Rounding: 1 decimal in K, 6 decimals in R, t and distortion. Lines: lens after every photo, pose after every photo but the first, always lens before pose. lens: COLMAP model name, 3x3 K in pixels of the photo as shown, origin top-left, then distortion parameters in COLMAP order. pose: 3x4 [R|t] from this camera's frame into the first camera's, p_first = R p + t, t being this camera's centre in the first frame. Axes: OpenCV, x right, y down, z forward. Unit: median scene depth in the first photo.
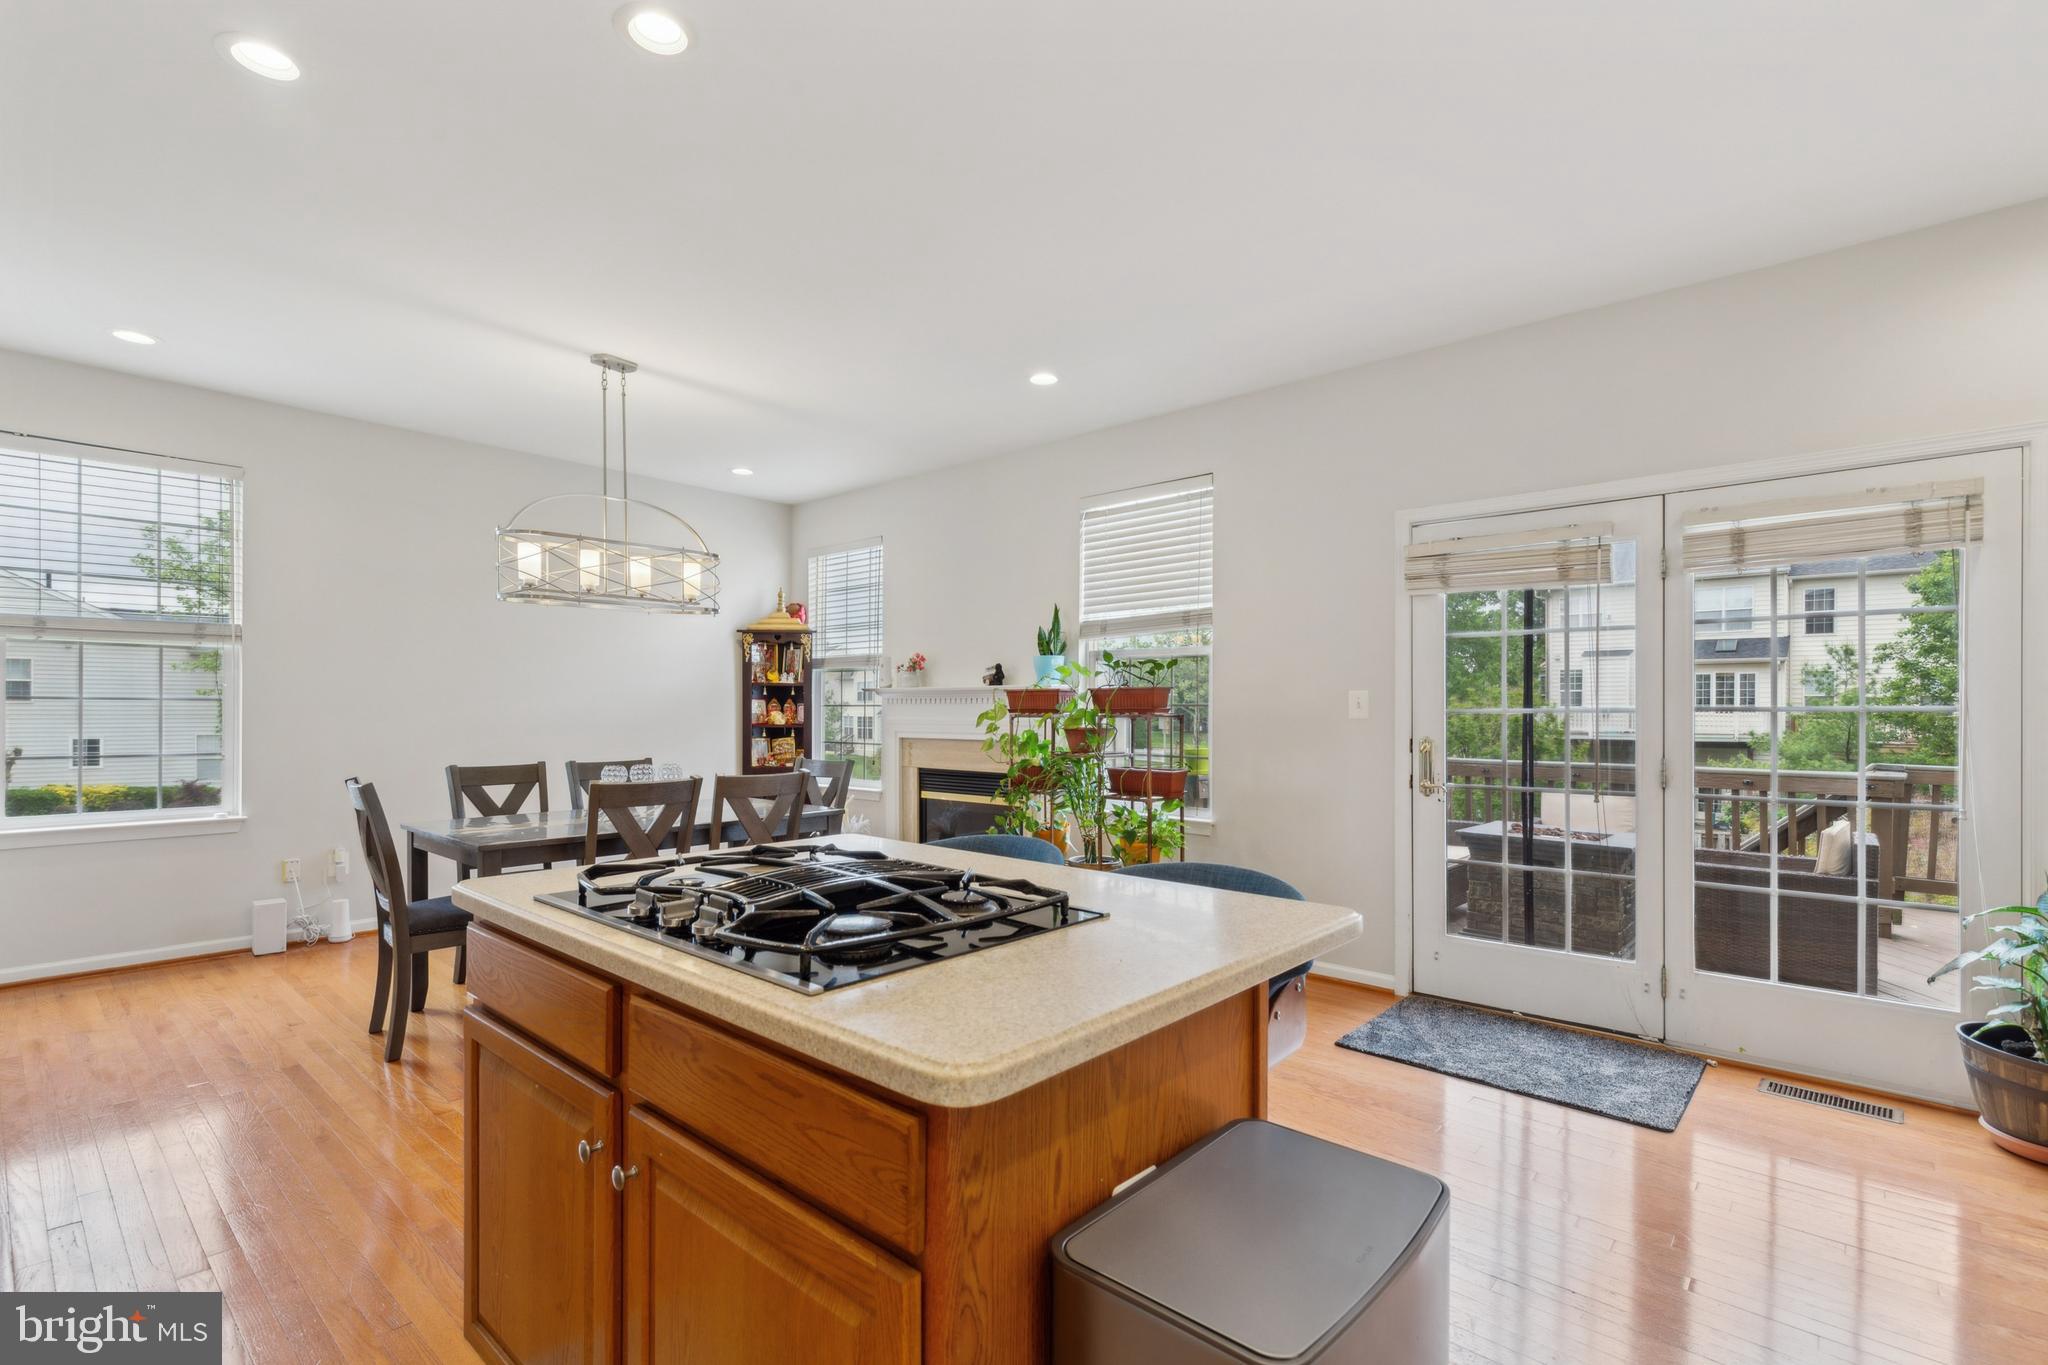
lens RADIAL K [[949.6, 0, 1065.4], [0, 949.6, 711.9], [0, 0, 1]] dist [0.052569, -0.000144]
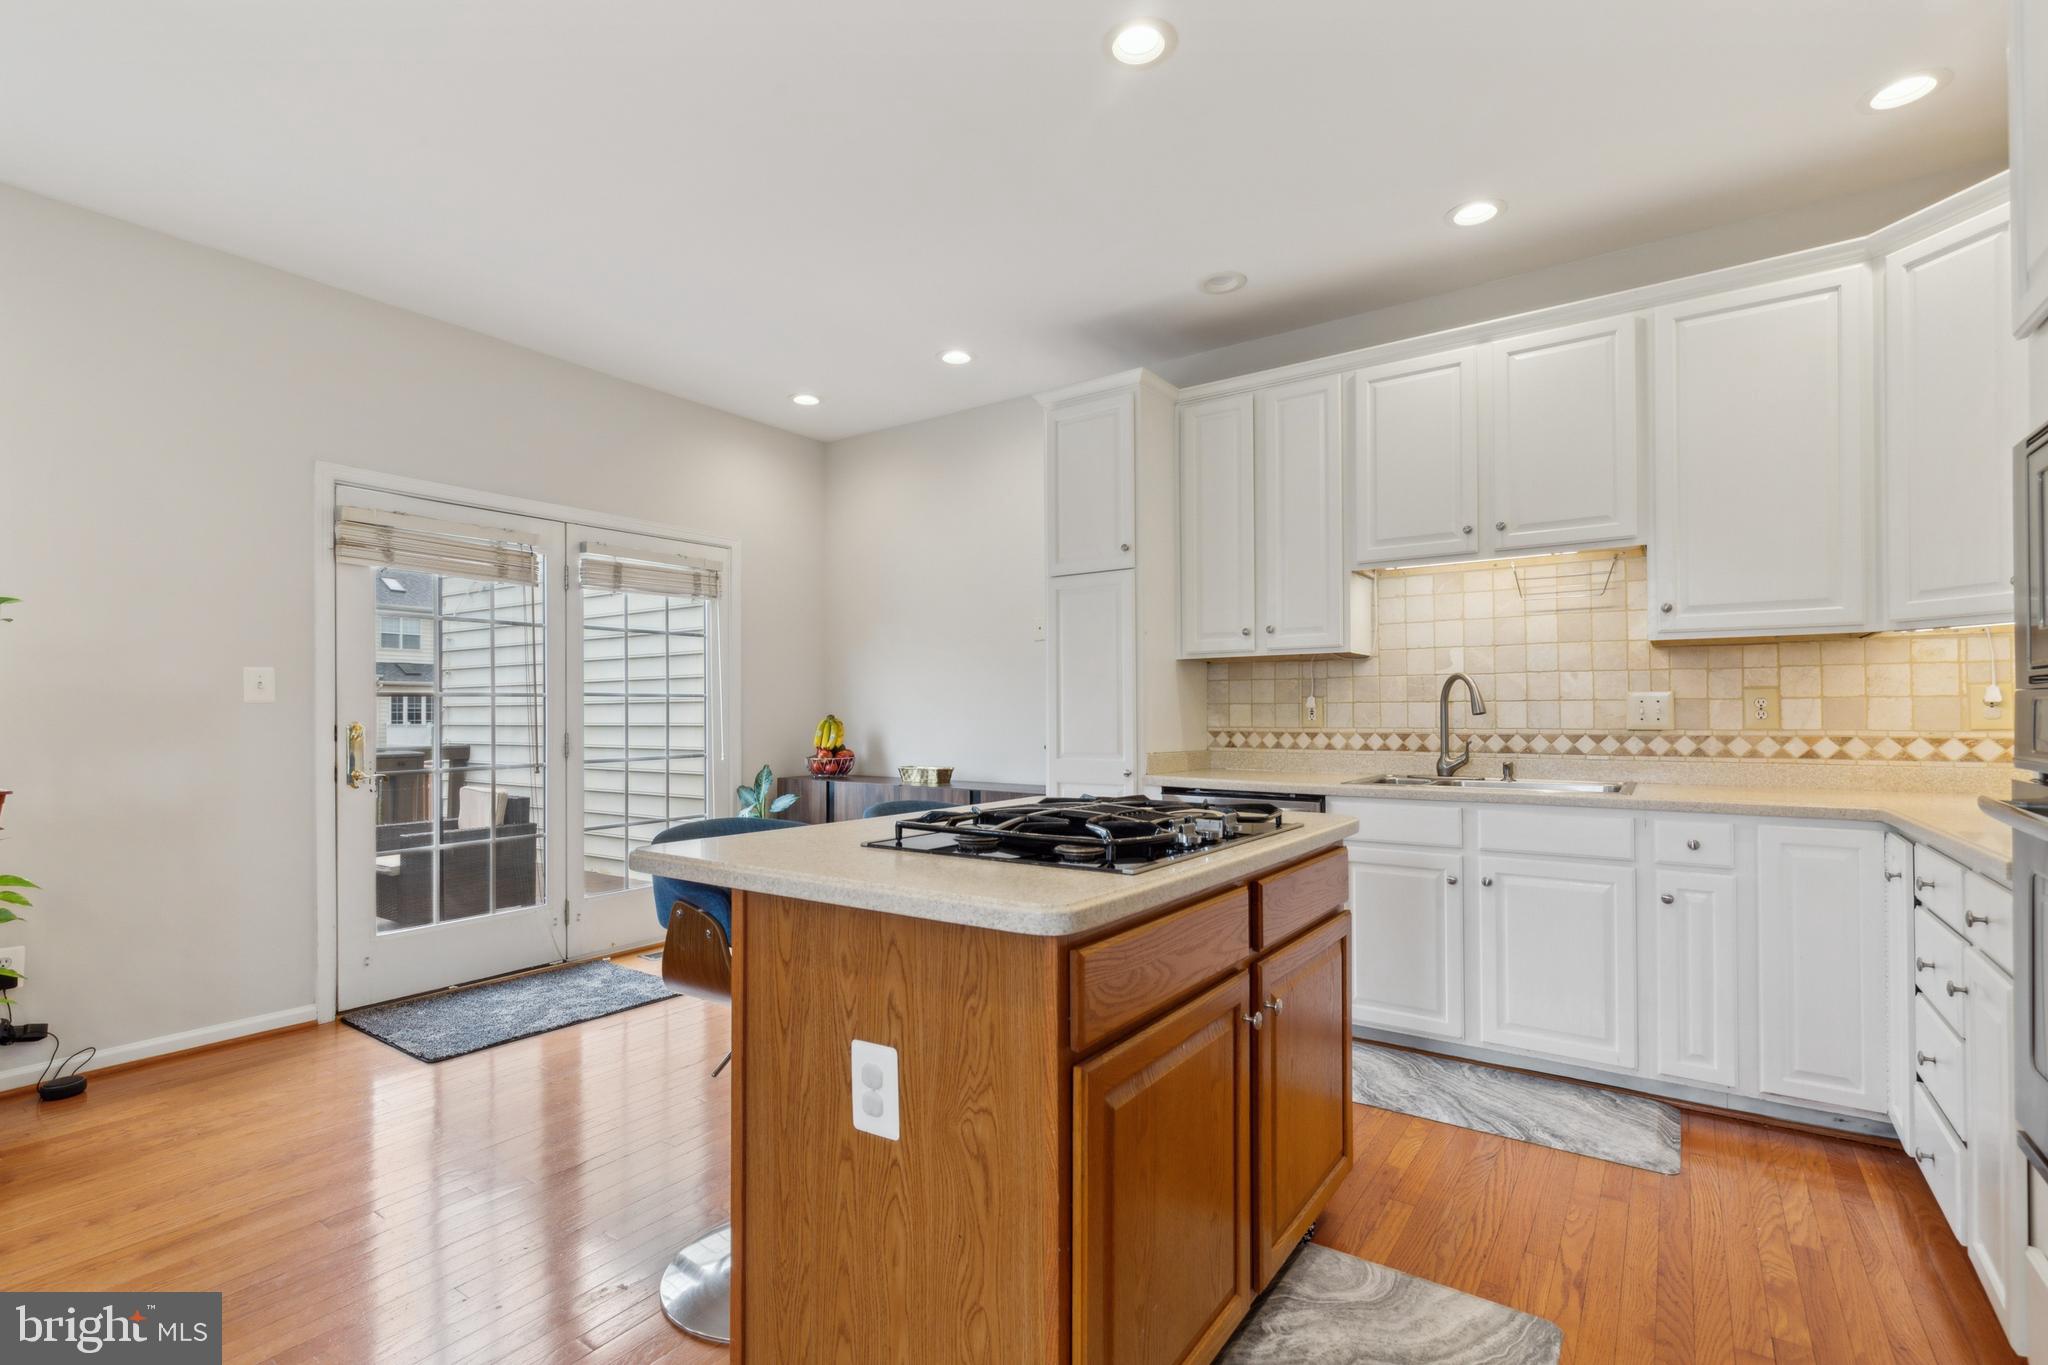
lens RADIAL K [[929.7, 0, 1025.5], [0, 929.7, 701.0], [0, 0, 1]] dist [0.002546, -0.000193]
pose [[-0.081463, 0.008367, 0.996641, -0.524878], [0.004428, 0.999958, -0.008033, 0.015247], [-0.996666, 0.003758, -0.081497, 0.426992]]
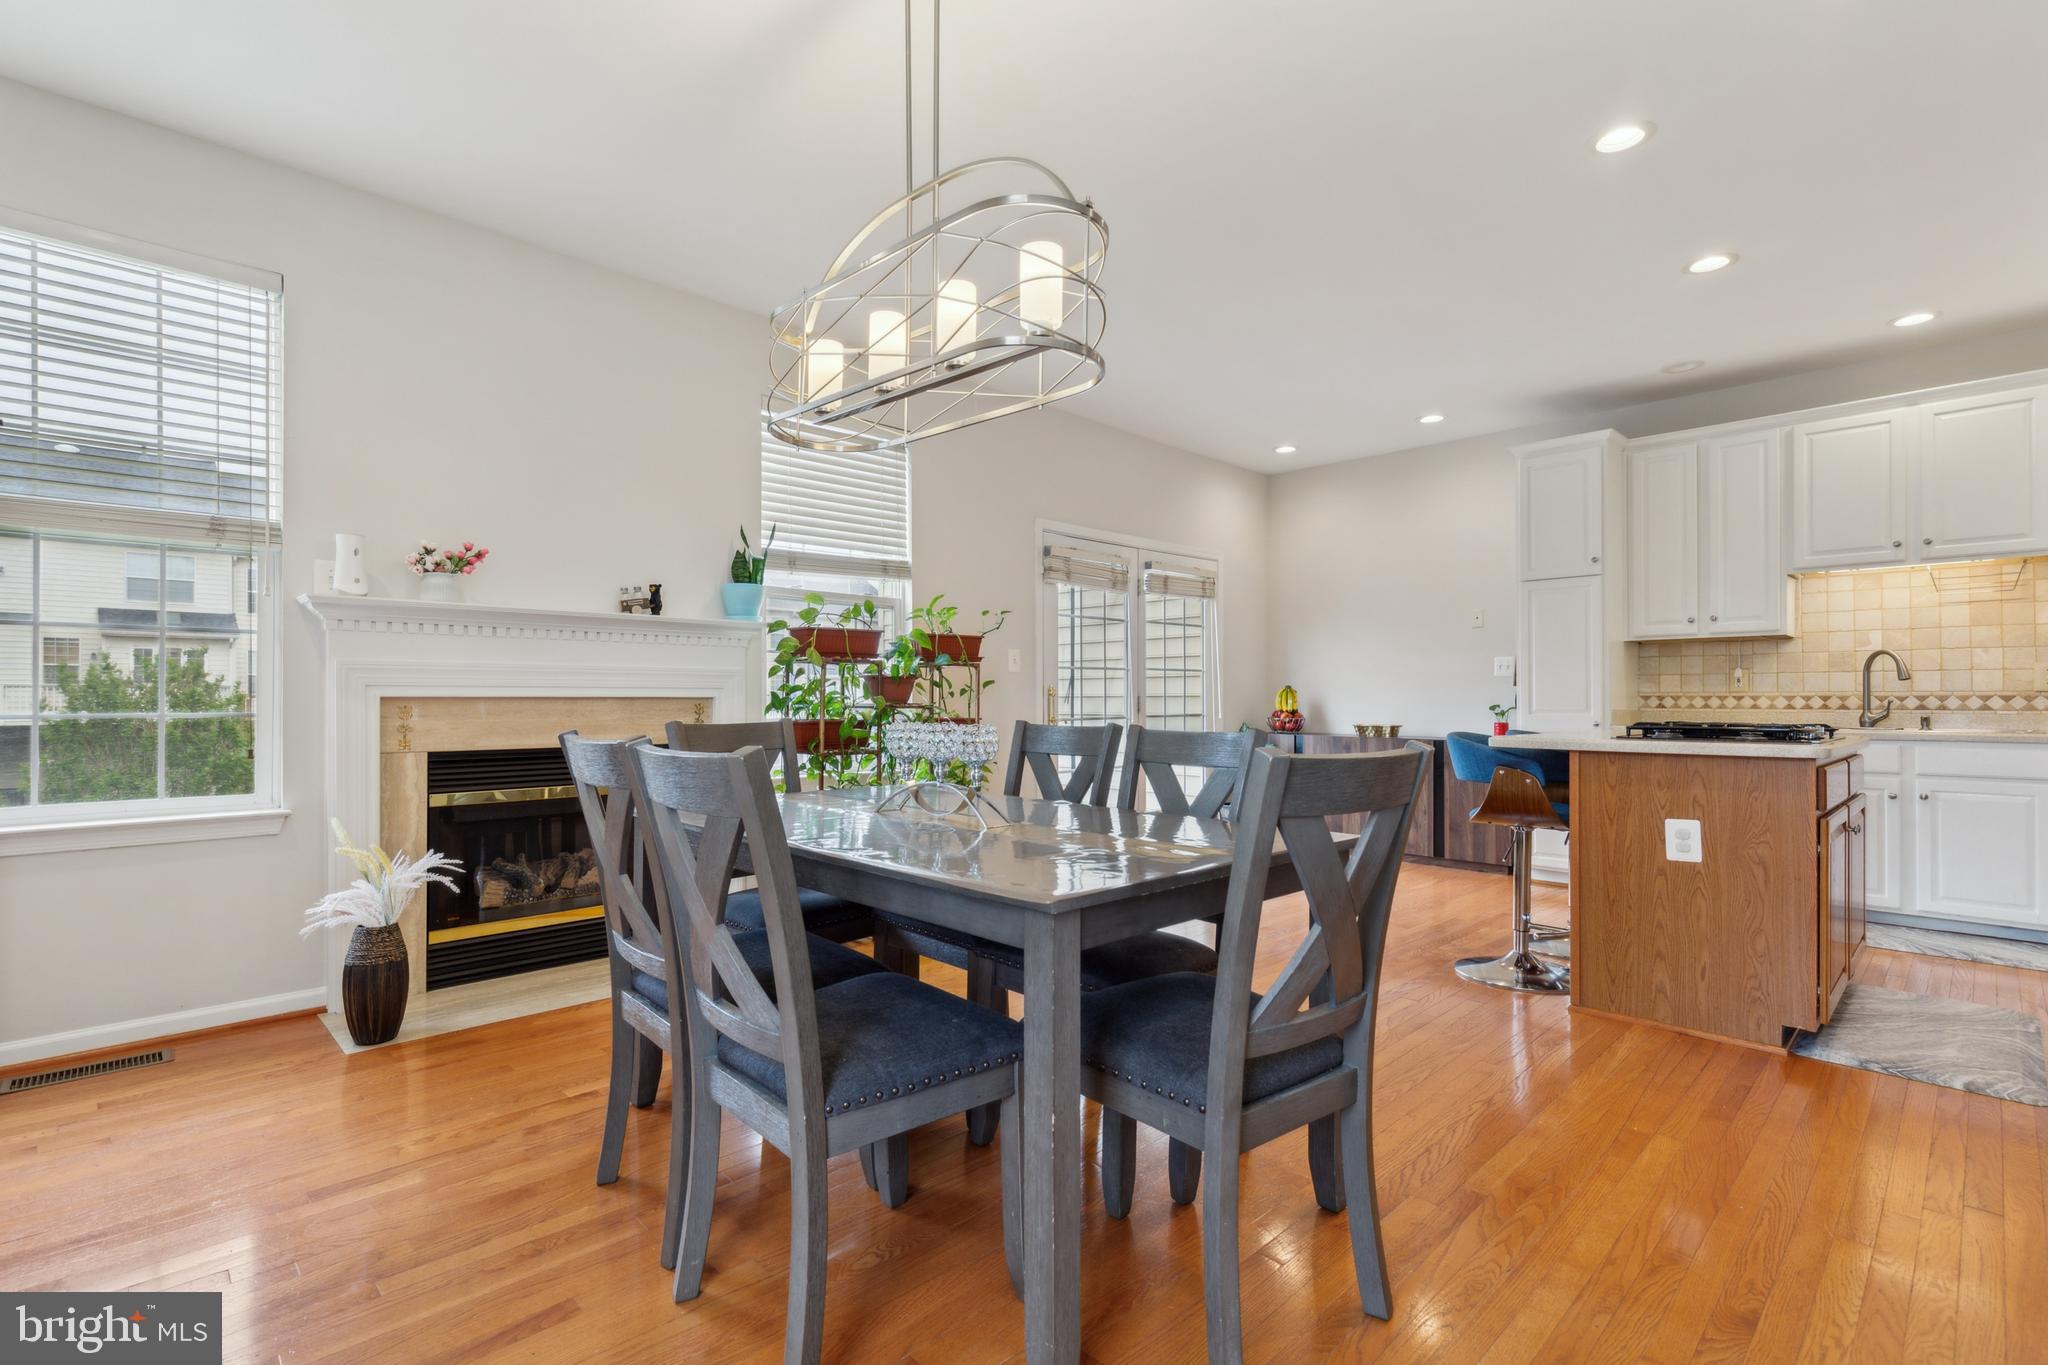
lens RADIAL K [[942.6, 0, 1018.7], [0, 942.6, 692.7], [0, 0, 1]] dist [0.002149, -0.000377]
pose [[0.104721, 0.002482, 0.994499, -0.951399], [0.000941, 0.999996, -0.002594, 0.038443], [-0.994501, 0.001208, 0.104718, 0.874130]]
